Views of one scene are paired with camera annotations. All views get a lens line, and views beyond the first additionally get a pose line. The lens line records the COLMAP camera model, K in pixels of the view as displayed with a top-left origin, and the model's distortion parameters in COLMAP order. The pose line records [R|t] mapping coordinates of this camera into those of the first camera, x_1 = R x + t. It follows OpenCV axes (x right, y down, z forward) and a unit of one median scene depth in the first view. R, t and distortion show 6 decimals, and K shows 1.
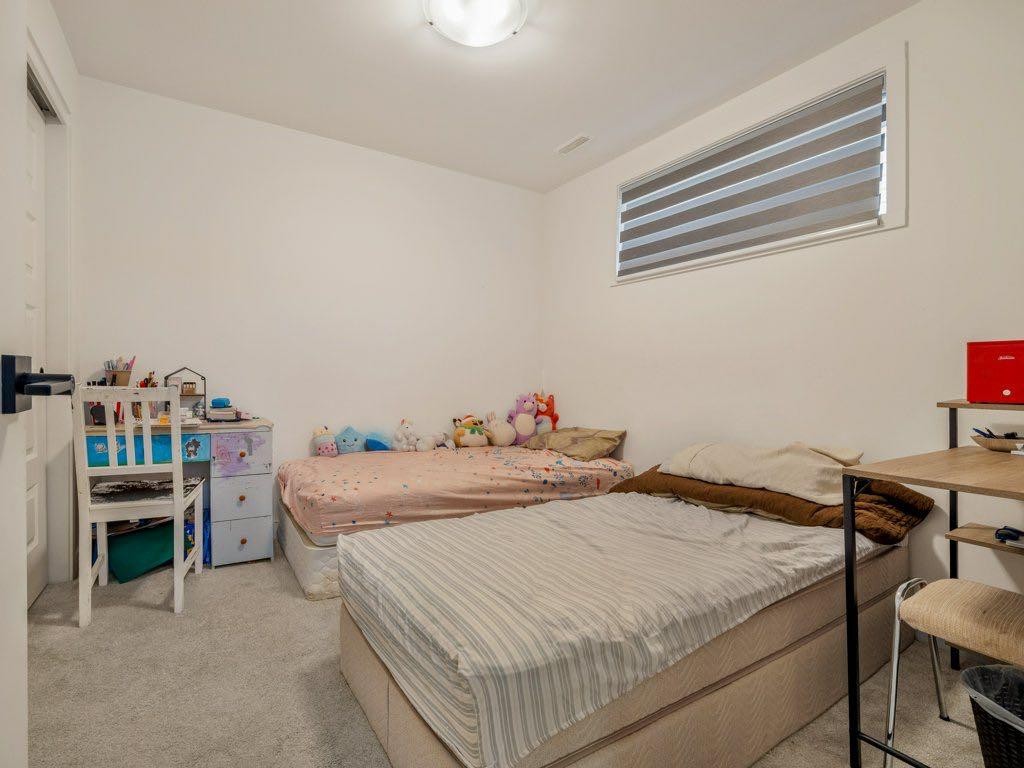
lens RADIAL K [[493.7, 0, 508.3], [0, 493.7, 368.7], [0, 0, 1]] dist [-0.009790, -0.000615]
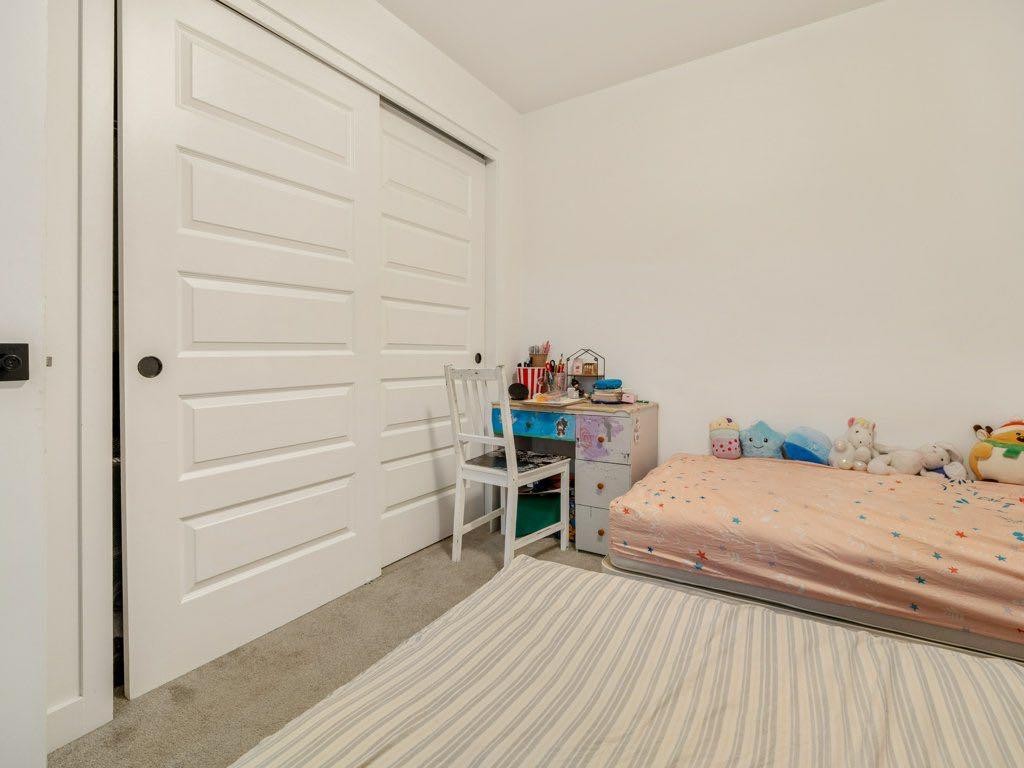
lens RADIAL K [[493.7, 0, 508.3], [0, 493.7, 368.7], [0, 0, 1]] dist [-0.009790, -0.000615]
pose [[0.424212, -0.004809, -0.905550, 0.227273], [0.032357, 0.999428, 0.009851, 0.024748], [0.904985, -0.033480, 0.424125, 0.439530]]
